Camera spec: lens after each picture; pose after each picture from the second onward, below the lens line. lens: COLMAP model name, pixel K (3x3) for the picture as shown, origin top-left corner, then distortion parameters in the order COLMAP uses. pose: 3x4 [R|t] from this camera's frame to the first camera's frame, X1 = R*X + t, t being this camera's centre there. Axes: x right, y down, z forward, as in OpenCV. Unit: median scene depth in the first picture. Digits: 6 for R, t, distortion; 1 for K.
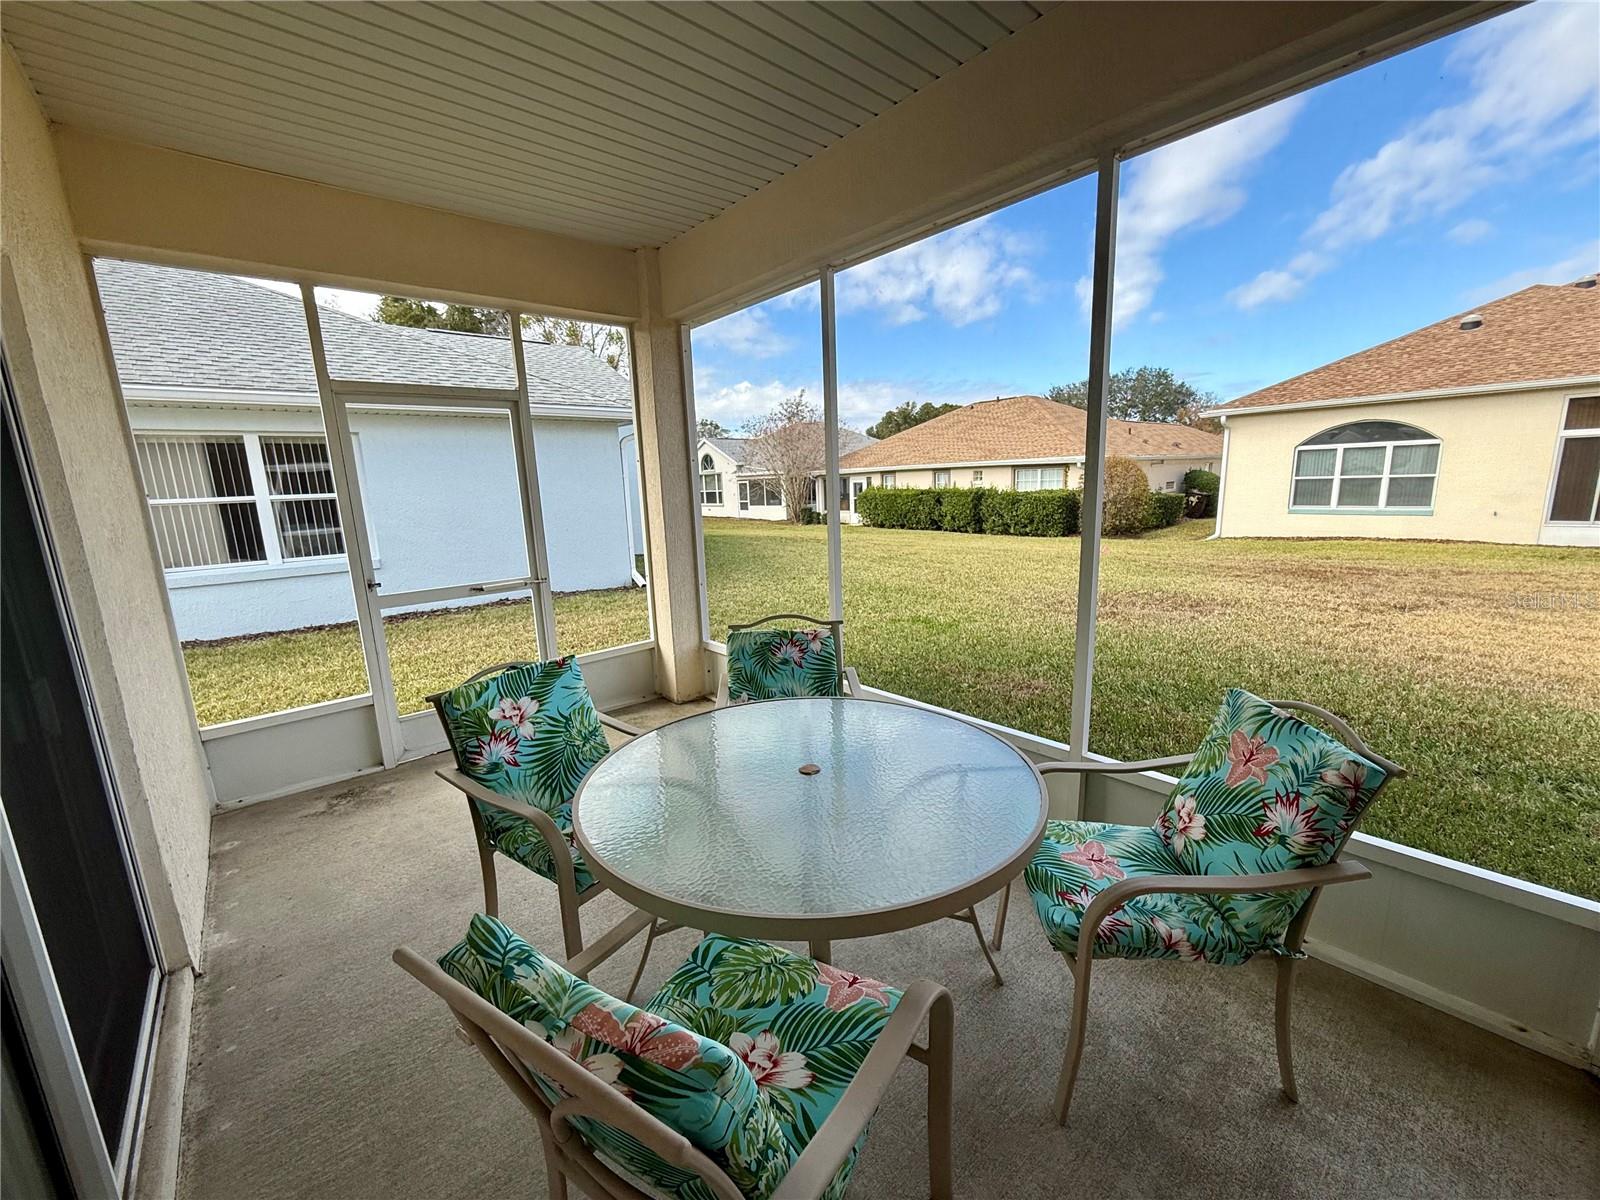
lens RADIAL K [[638.5, 0, 792.2], [0, 638.5, 601.6], [0, 0, 1]] dist [0.000165, 0.000155]
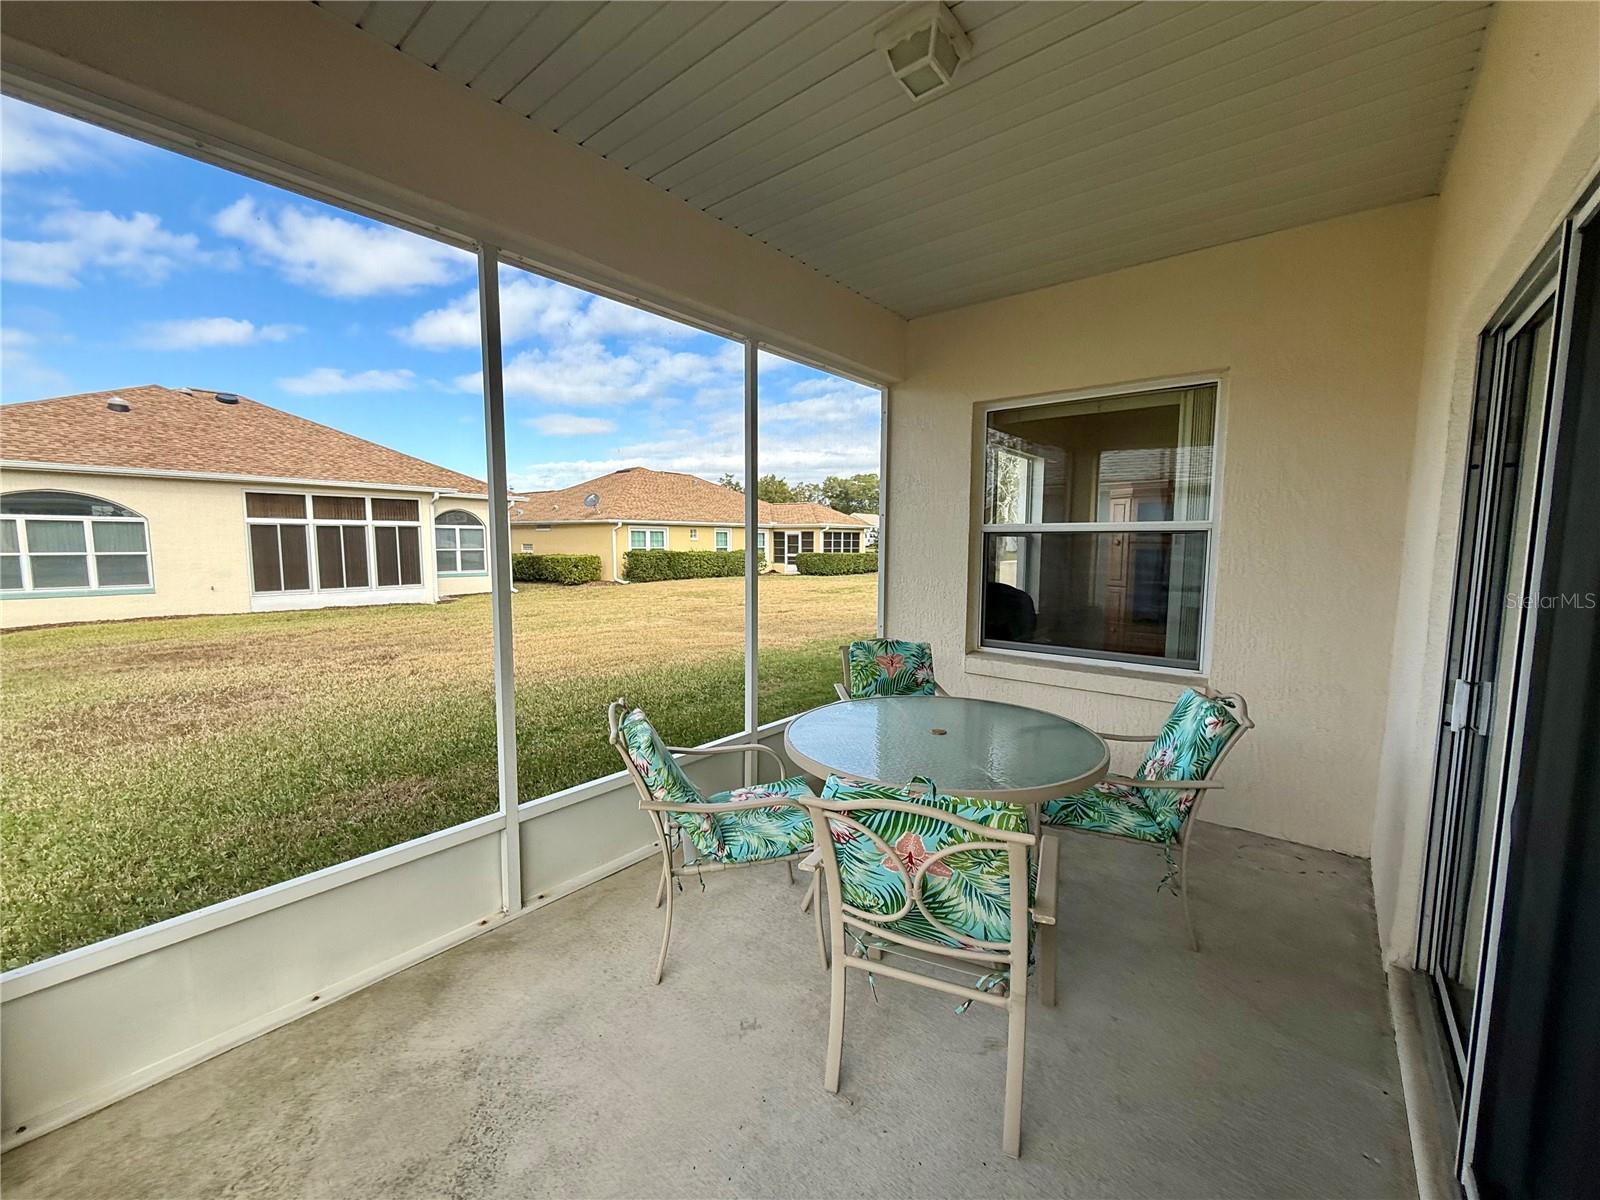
lens RADIAL K [[638.5, 0, 816.4], [0, 638.5, 600.3], [0, 0, 1]] dist [0.000165, 0.000155]
pose [[-0.181937, -0.056288, 0.981698, -3.900184], [0.183248, 0.978930, 0.090091, -0.606880], [-0.966084, 0.196285, -0.167789, 4.275935]]
